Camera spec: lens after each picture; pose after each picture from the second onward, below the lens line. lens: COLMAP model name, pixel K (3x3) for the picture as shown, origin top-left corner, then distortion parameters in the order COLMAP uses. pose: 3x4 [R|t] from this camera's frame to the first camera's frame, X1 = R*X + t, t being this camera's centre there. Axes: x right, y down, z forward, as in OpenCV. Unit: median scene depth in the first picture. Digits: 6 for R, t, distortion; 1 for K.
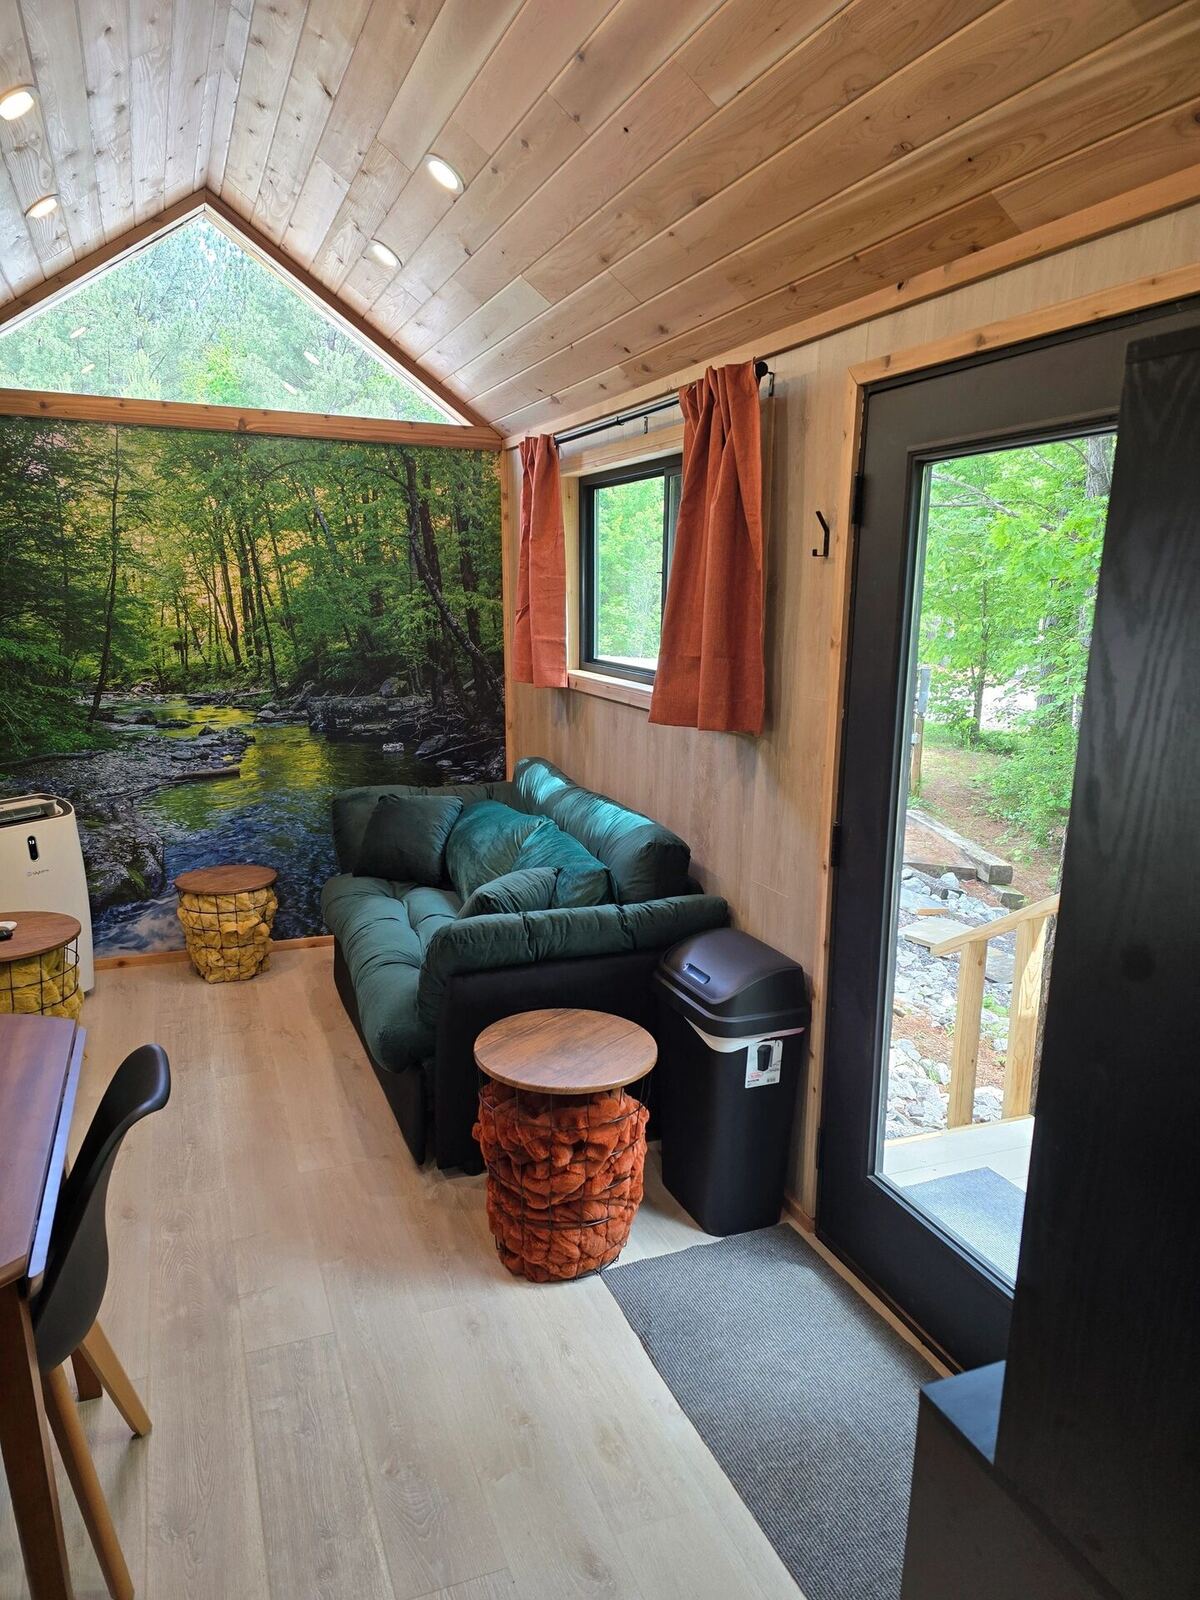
lens RADIAL K [[1060.1, 0, 597.1], [0, 1060.1, 784.5], [0, 0, 1]] dist [0.074266, -0.101629]
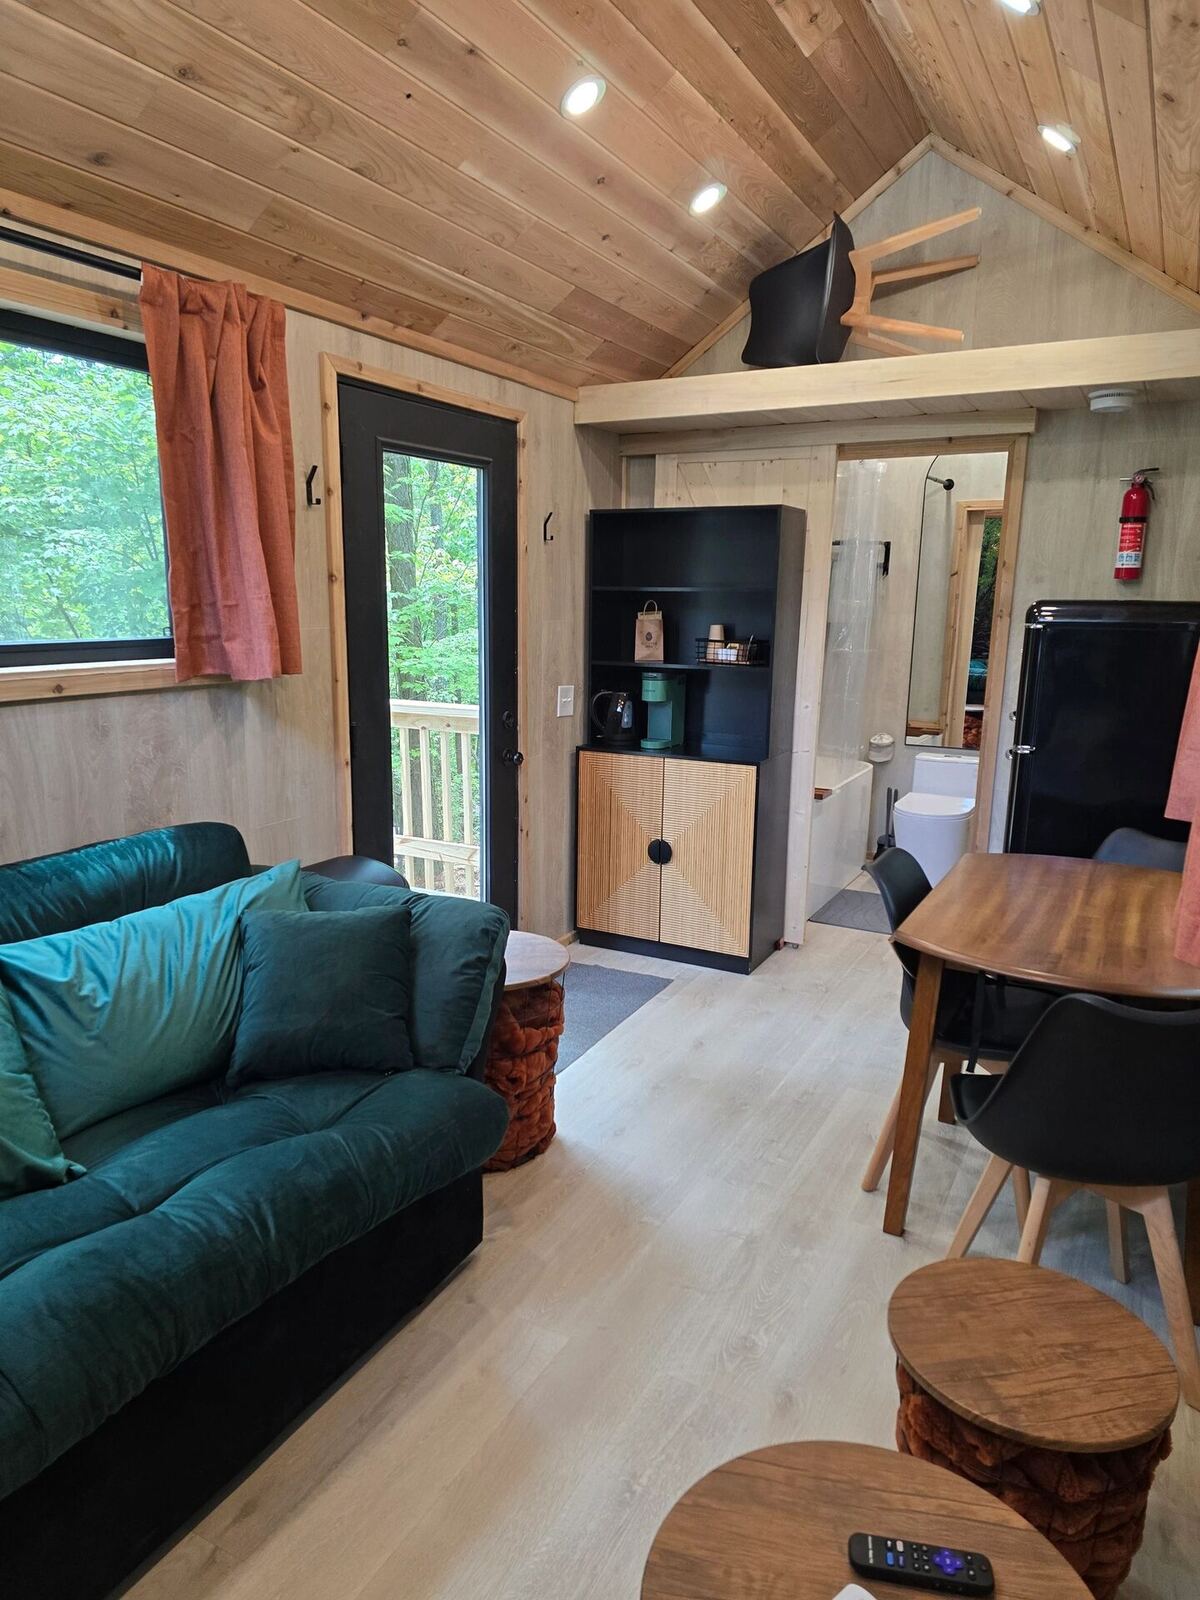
lens RADIAL K [[1060.1, 0, 597.1], [0, 1060.1, 784.5], [0, 0, 1]] dist [0.074266, -0.101629]
pose [[-0.640079, -0.145027, 0.754497, -0.876849], [0.134770, 0.945604, 0.296093, -0.217336], [-0.756397, 0.291206, -0.585715, 1.470953]]
